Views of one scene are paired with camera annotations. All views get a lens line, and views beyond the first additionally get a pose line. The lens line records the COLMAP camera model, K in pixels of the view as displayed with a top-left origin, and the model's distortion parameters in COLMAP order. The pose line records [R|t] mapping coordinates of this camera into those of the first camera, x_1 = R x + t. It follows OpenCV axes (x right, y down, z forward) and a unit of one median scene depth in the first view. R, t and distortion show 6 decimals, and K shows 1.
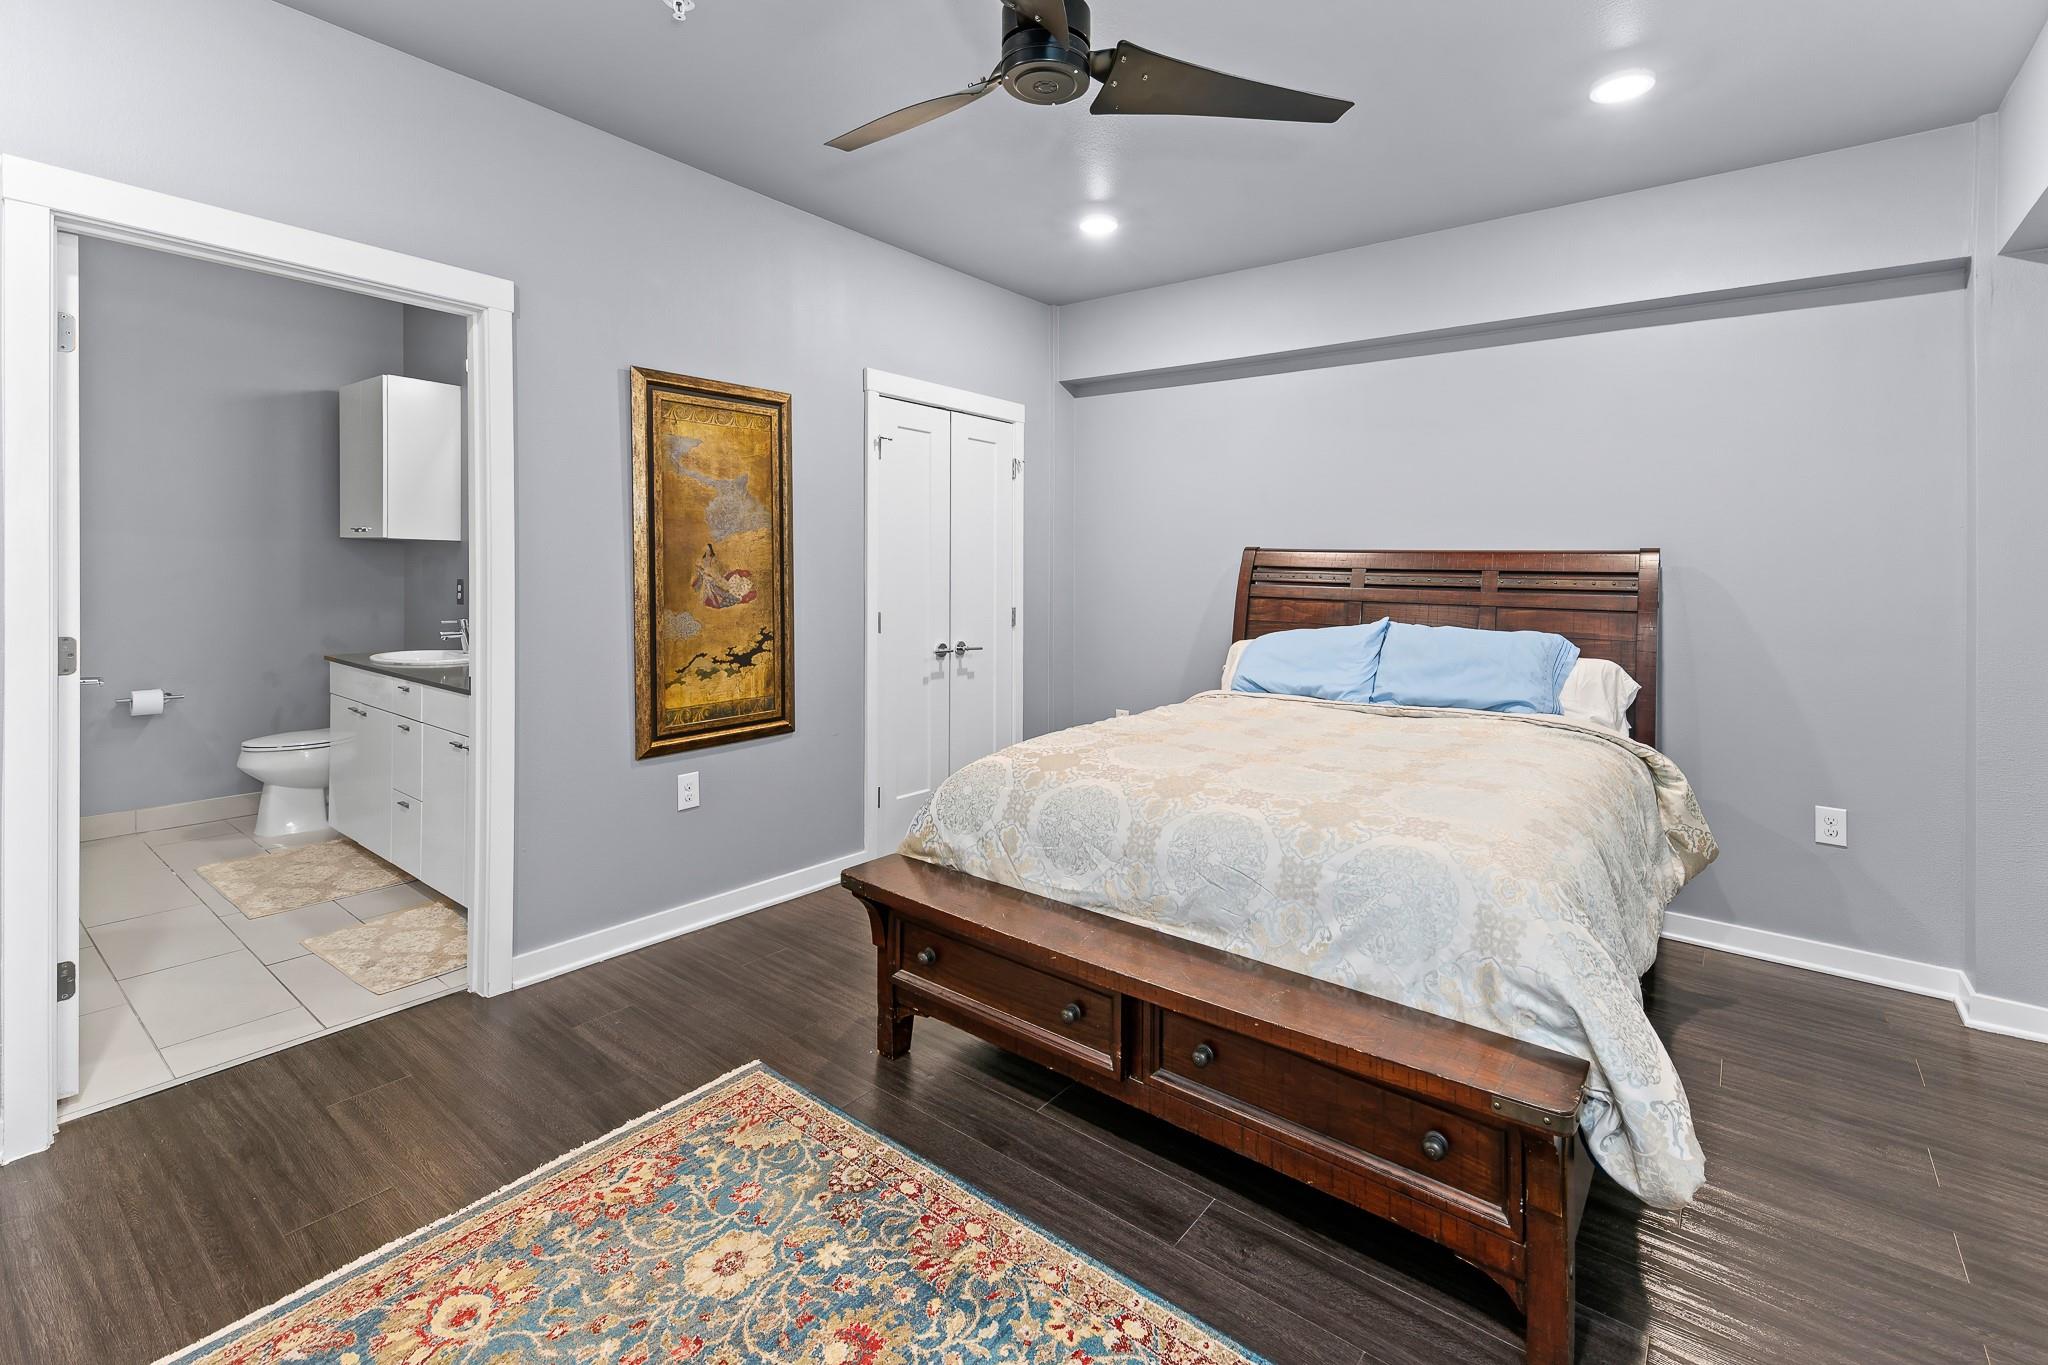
lens RADIAL K [[906.5, 0, 982.3], [0, 906.5, 636.5], [0, 0, 1]] dist [0.019507, -0.009475]
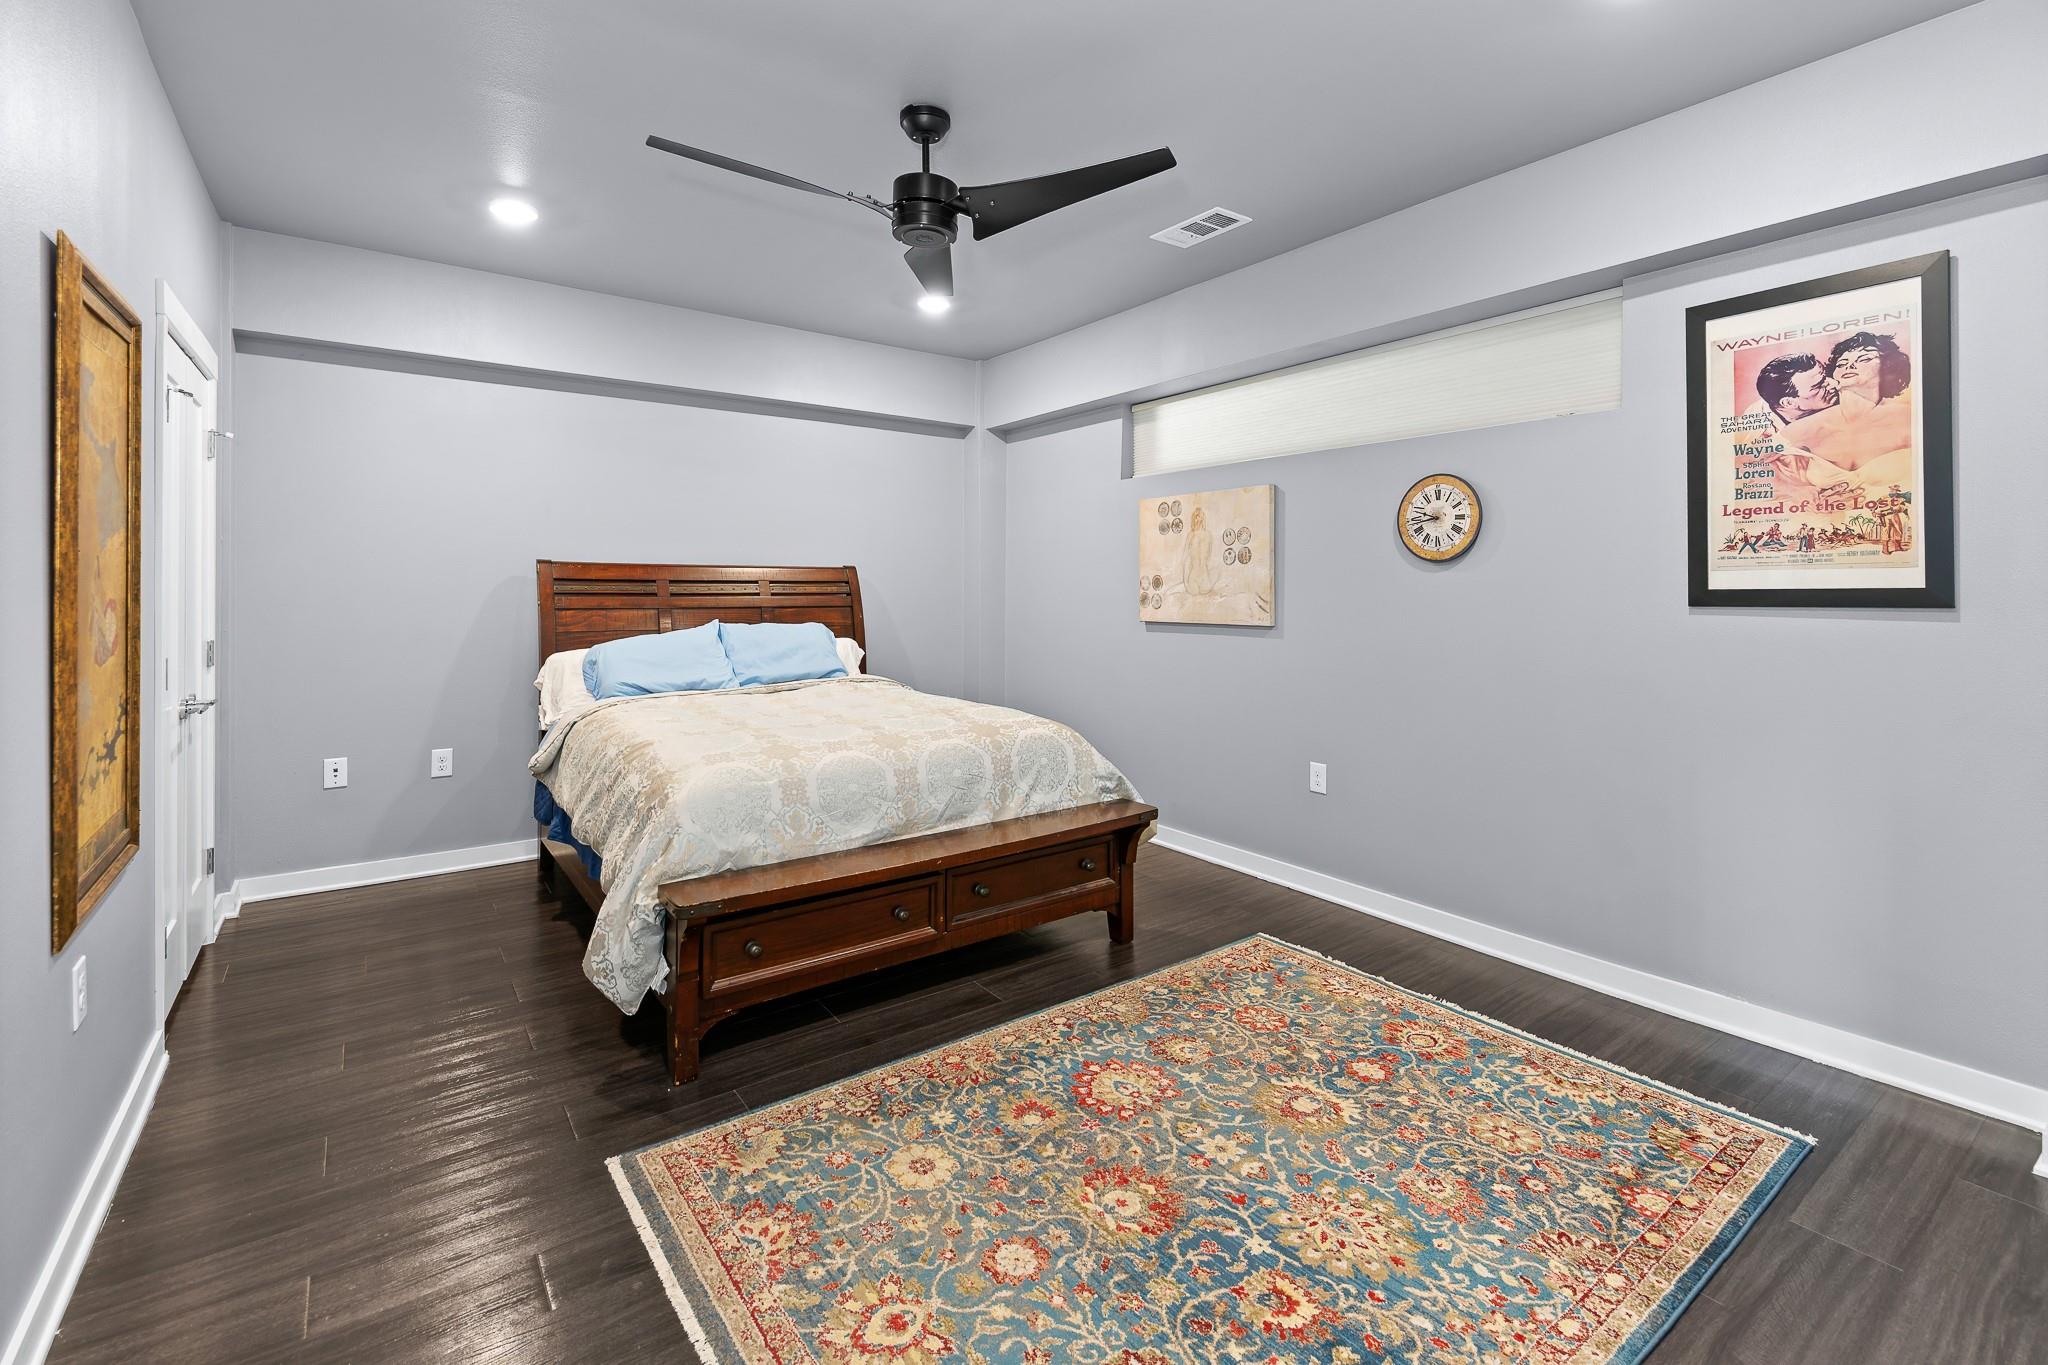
lens RADIAL K [[913.0, 0, 1052.8], [0, 913.0, 682.3], [0, 0, 1]] dist [-0.022768, -0.000096]
pose [[0.239808, -0.121958, 0.963129, -1.259231], [0.074145, 0.991481, 0.107087, -0.067817], [-0.967985, 0.045731, 0.246808, 0.478737]]
